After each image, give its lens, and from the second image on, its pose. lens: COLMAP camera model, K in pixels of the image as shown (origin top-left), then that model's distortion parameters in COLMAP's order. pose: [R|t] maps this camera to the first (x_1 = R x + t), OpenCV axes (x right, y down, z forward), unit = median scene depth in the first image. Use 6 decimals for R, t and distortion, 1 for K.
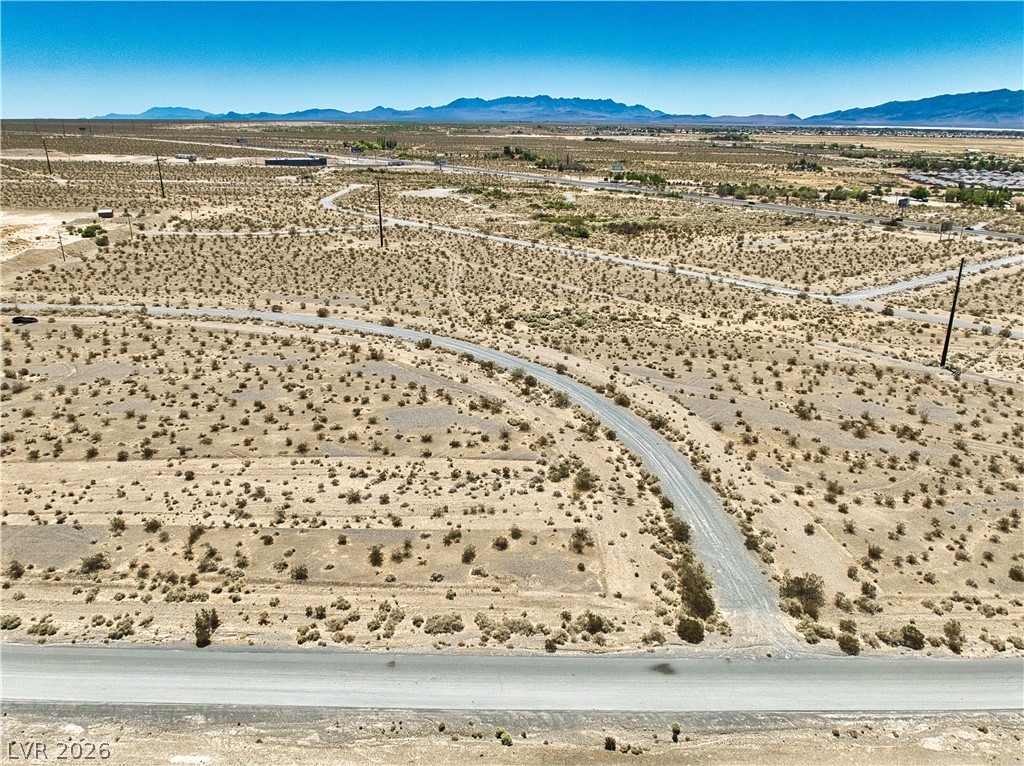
lens RADIAL K [[732.1, 0, 514.5], [0, 732.1, 416.1], [0, 0, 1]] dist [-0.028552, -0.011859]
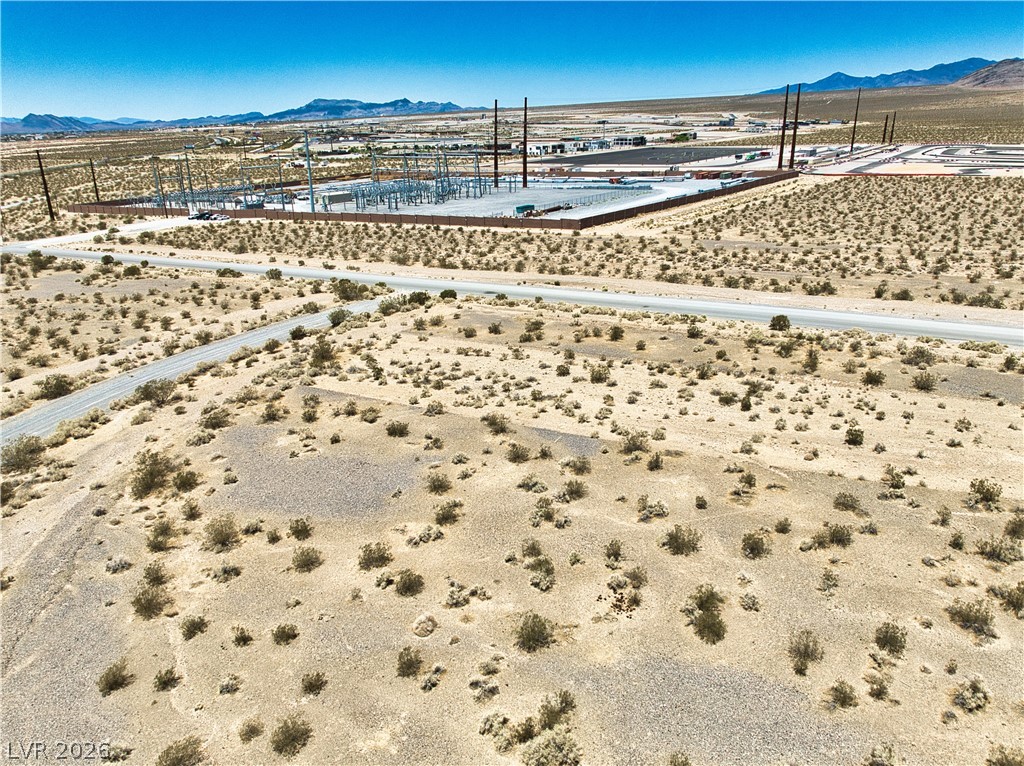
lens RADIAL K [[748.5, 0, 516.5], [0, 748.5, 386.0], [0, 0, 1]] dist [-0.039728, -0.004767]
pose [[-0.825260, -0.179845, 0.535352, -0.558469], [0.223130, 0.766985, 0.601621, -0.347776], [-0.518806, 0.615947, -0.592833, 1.510384]]
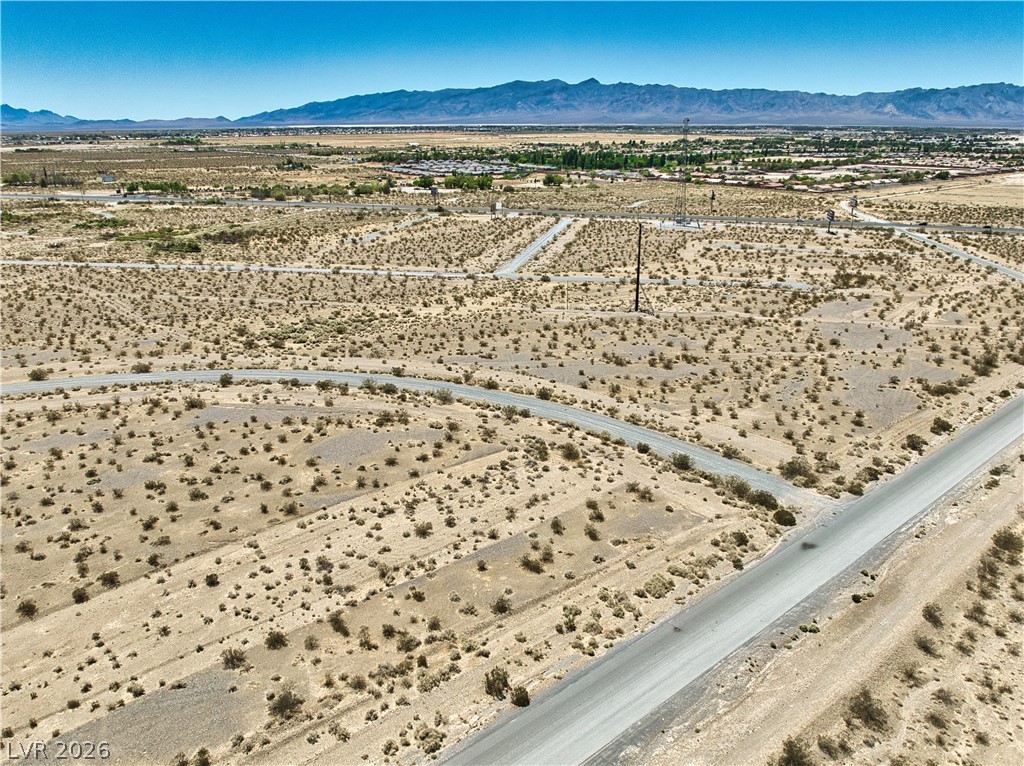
lens RADIAL K [[732.1, 0, 514.5], [0, 732.1, 416.1], [0, 0, 1]] dist [-0.028552, -0.011859]
pose [[0.770828, -0.242013, 0.589282, -0.648305], [0.243364, 0.966738, 0.078692, -0.073733], [-0.588725, 0.082752, 0.804086, 0.184274]]
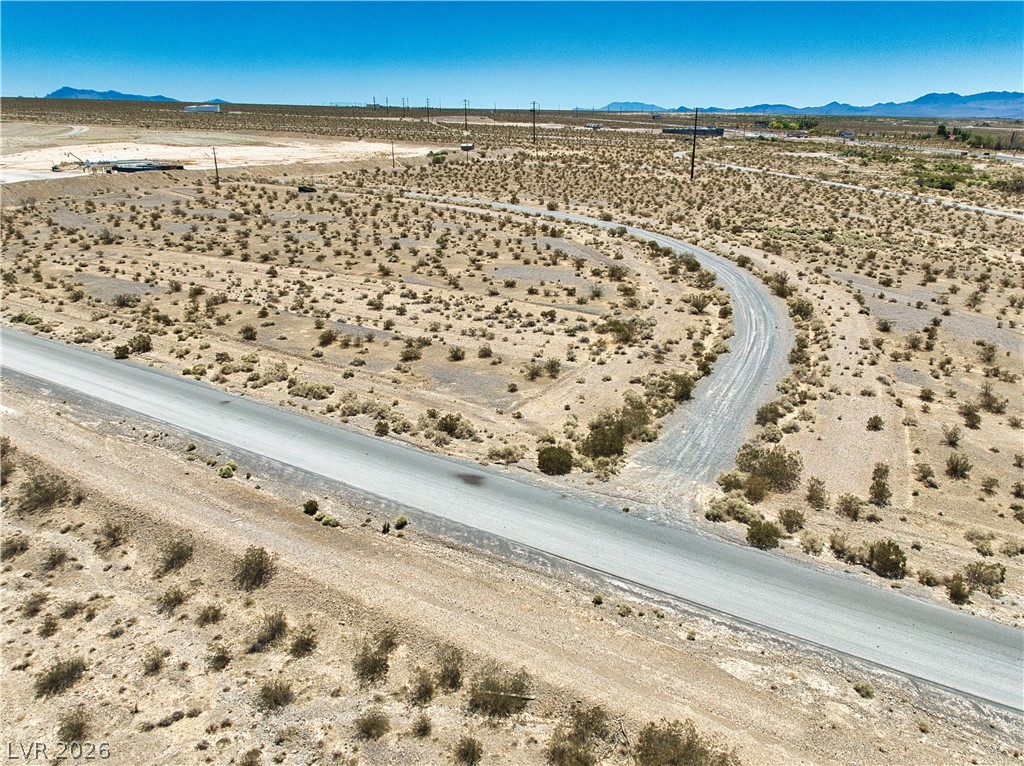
lens RADIAL K [[753.6, 0, 512.0], [0, 753.6, 383.0], [0, 0, 1]] dist [-0.038792, -0.011587]
pose [[0.852685, 0.170846, -0.493700, 0.438882], [-0.190114, 0.981696, 0.011366, 0.169336], [0.486606, 0.084168, 0.869558, 0.246244]]
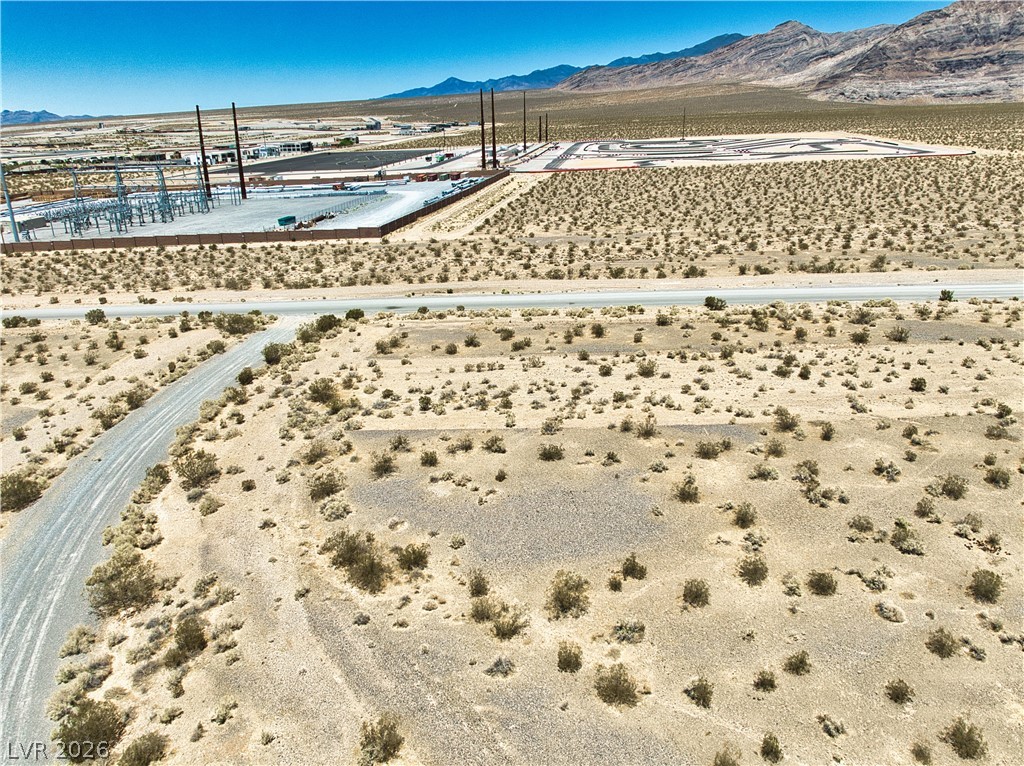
lens RADIAL K [[748.5, 0, 516.5], [0, 748.5, 386.0], [0, 0, 1]] dist [-0.039728, -0.004767]
pose [[-0.989541, -0.032246, 0.140602, -0.199502], [0.069622, 0.746893, 0.661289, -0.395065], [-0.126339, 0.664161, -0.736837, 1.615150]]
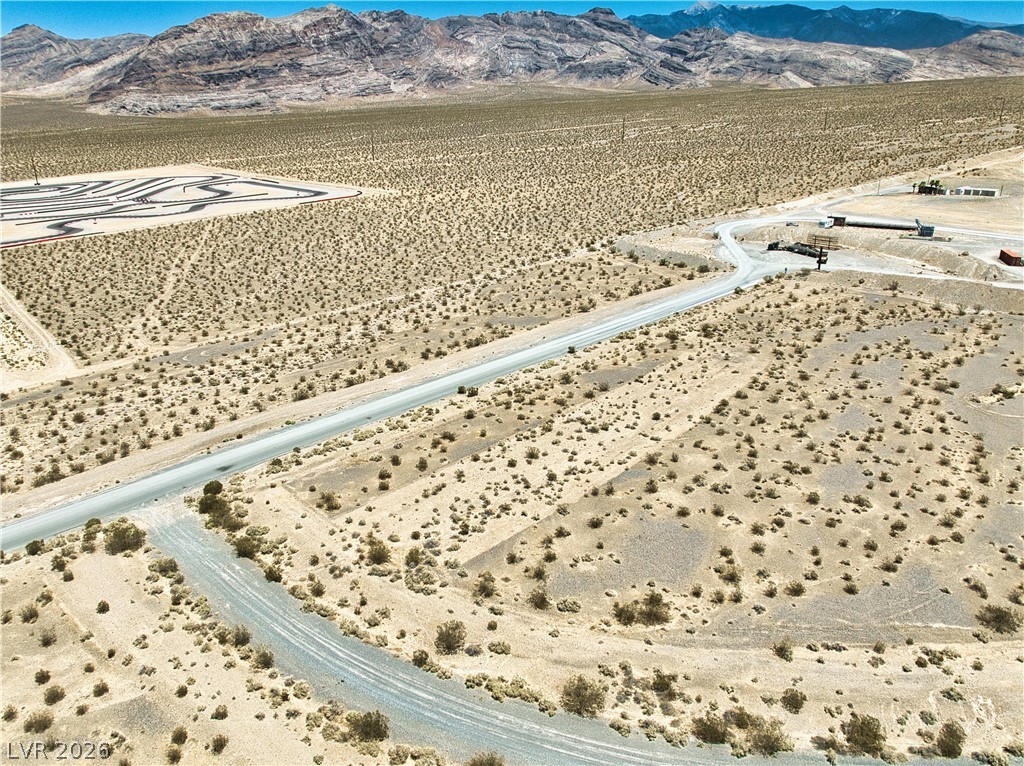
lens RADIAL K [[732.3, 0, 518.4], [0, 732.3, 385.2], [0, 0, 1]] dist [-0.045516, -0.004310]
pose [[-0.748687, 0.233448, -0.620459, 0.488376], [-0.239411, 0.777562, 0.581446, -0.642212], [0.618183, 0.583866, -0.526260, 1.550862]]
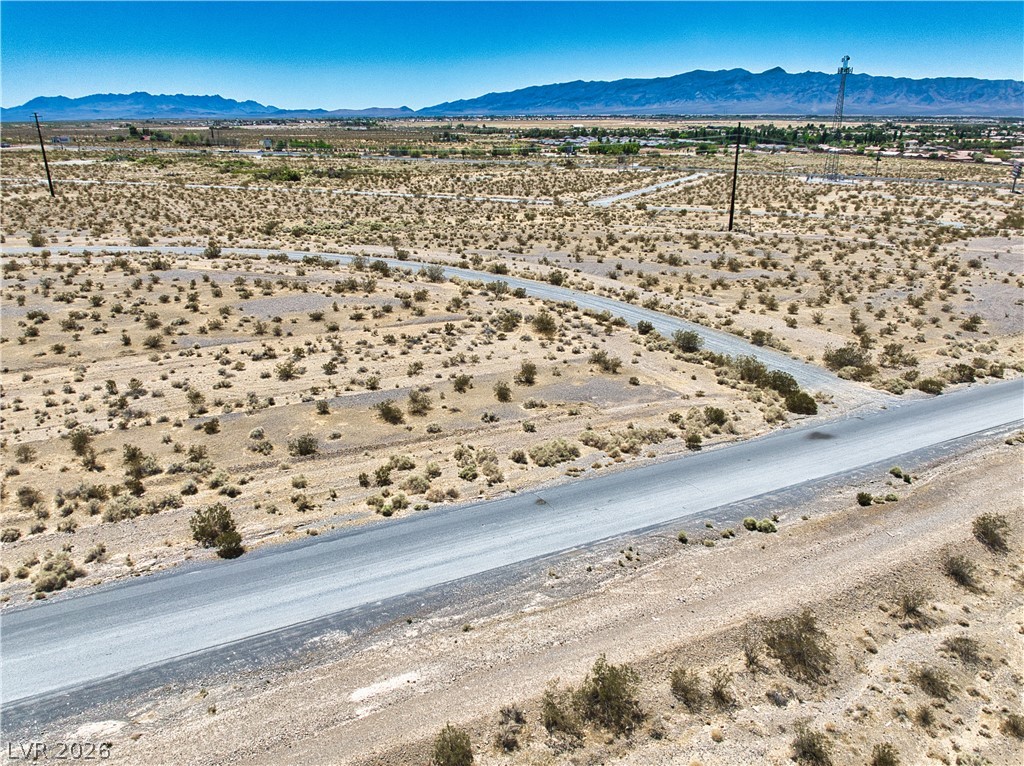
lens RADIAL K [[748.5, 0, 516.5], [0, 748.5, 386.0], [0, 0, 1]] dist [-0.039728, -0.004767]
pose [[0.889168, -0.164427, 0.427017, -0.336995], [0.178549, 0.983906, 0.007075, 0.160873], [-0.421308, 0.069953, 0.904216, 0.264640]]
